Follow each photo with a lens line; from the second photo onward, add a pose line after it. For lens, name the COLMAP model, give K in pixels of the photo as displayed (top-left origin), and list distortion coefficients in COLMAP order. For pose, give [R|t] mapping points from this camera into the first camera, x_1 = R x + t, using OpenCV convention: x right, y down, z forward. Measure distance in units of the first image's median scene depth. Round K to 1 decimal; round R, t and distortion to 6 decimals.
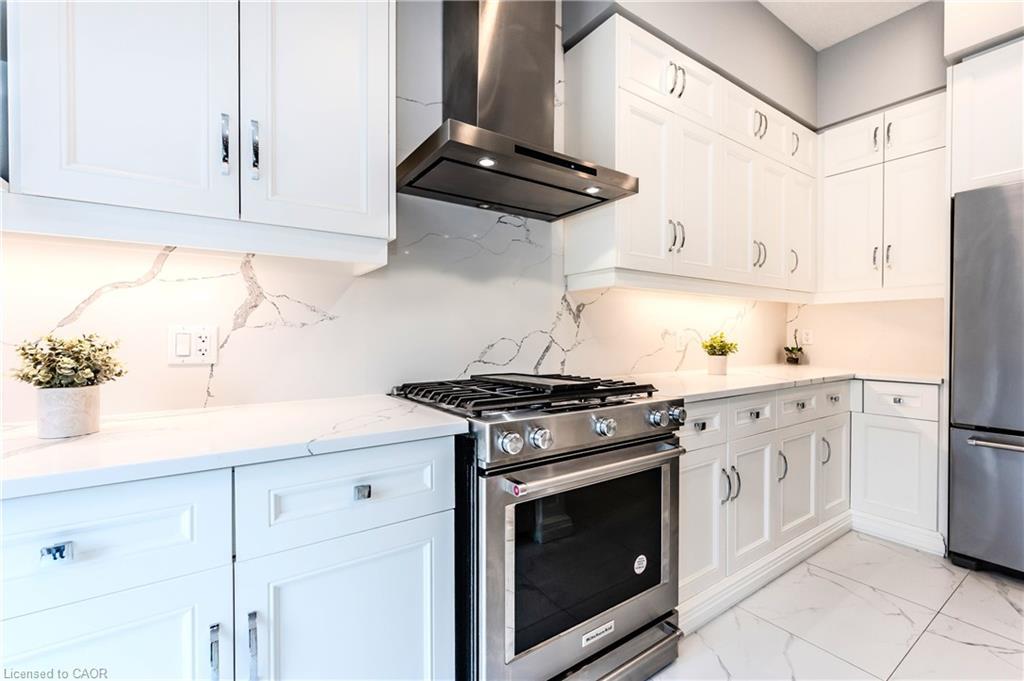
lens RADIAL K [[445.3, 0, 549.2], [0, 445.3, 335.5], [0, 0, 1]] dist [-0.003590, 0.000584]
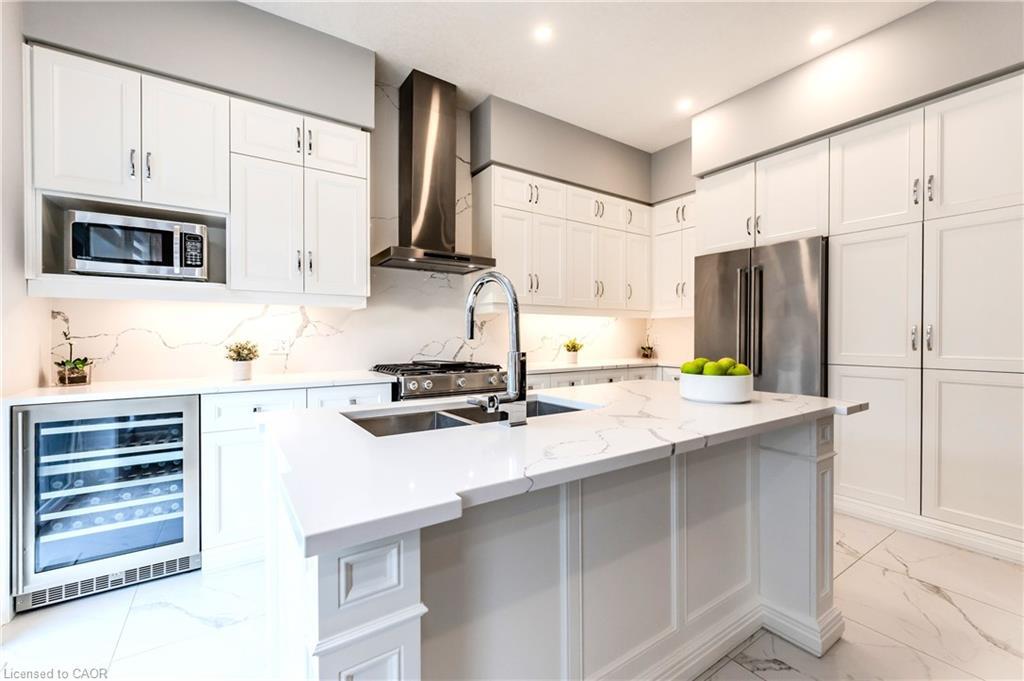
lens RADIAL K [[418.0, 0, 521.9], [0, 418.0, 335.8], [0, 0, 1]] dist [0.000648, -0.000521]
pose [[0.998906, -0.000823, -0.046748, 0.312713], [0.000754, 0.999999, -0.001492, -0.012875], [0.046749, 0.001455, 0.998906, -0.639288]]
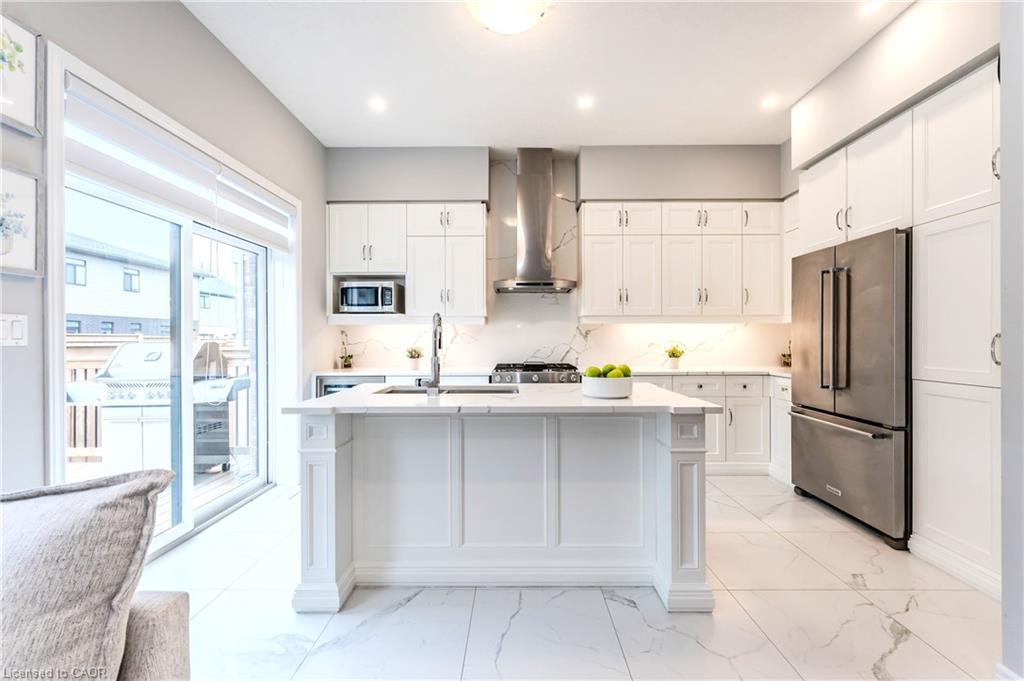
lens RADIAL K [[418.0, 0, 516.2], [0, 418.0, 337.8], [0, 0, 1]] dist [0.000648, -0.000521]
pose [[0.798121, -0.004184, -0.602483, 1.026329], [0.002911, 0.999991, -0.003089, -0.033597], [0.602490, 0.000711, 0.798126, -0.785018]]
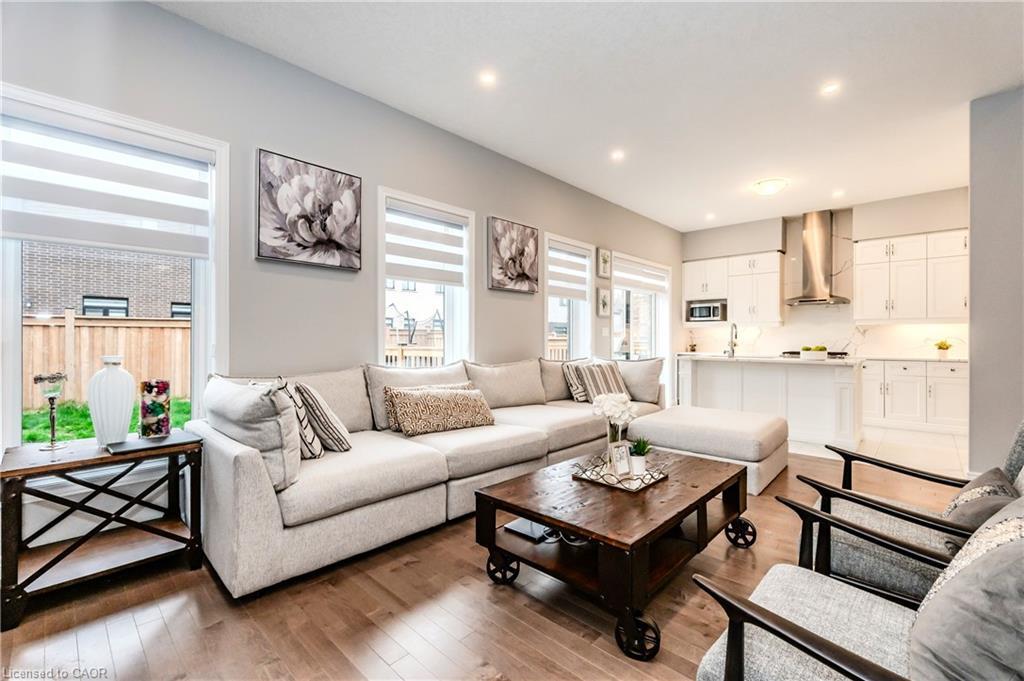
lens RADIAL K [[464.0, 0, 502.0], [0, 464.0, 335.4], [0, 0, 1]] dist [-0.003897, 0.001988]
pose [[0.162671, -0.006418, -0.986660, 2.807441], [-0.004003, 0.999966, -0.007165, -0.001727], [0.986672, 0.005115, 0.162639, -1.923006]]
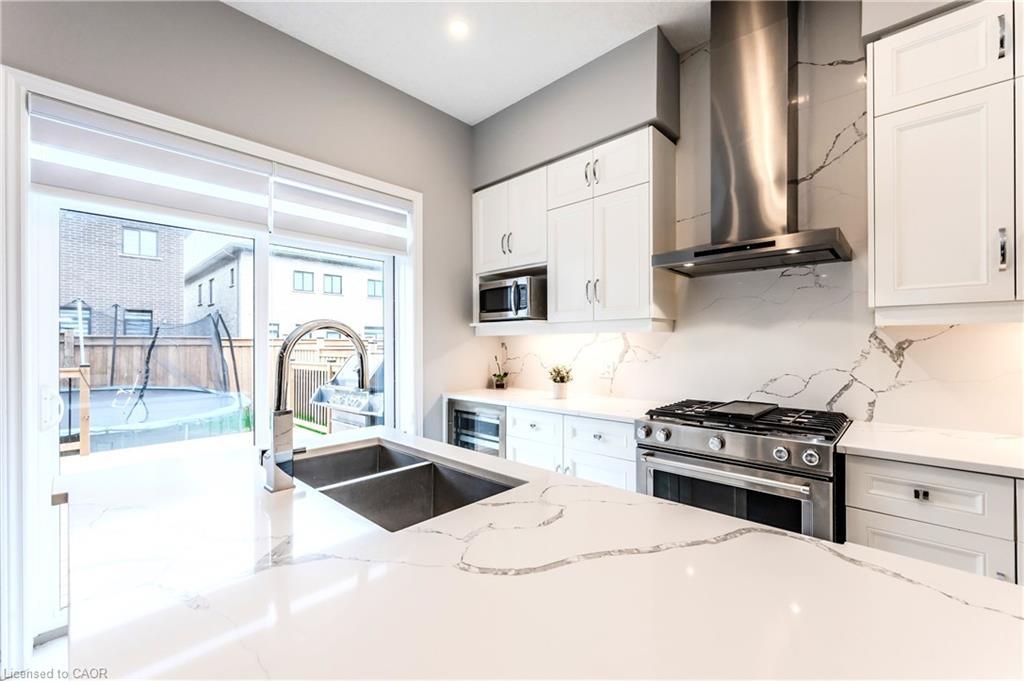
lens RADIAL K [[418.0, 0, 513.9], [0, 418.0, 345.8], [0, 0, 1]] dist [0.000648, -0.000521]
pose [[0.166954, -0.004375, -0.985955, 0.808034], [-0.002707, 0.999984, -0.004896, -0.057503], [0.985961, 0.003487, 0.166940, 0.095883]]
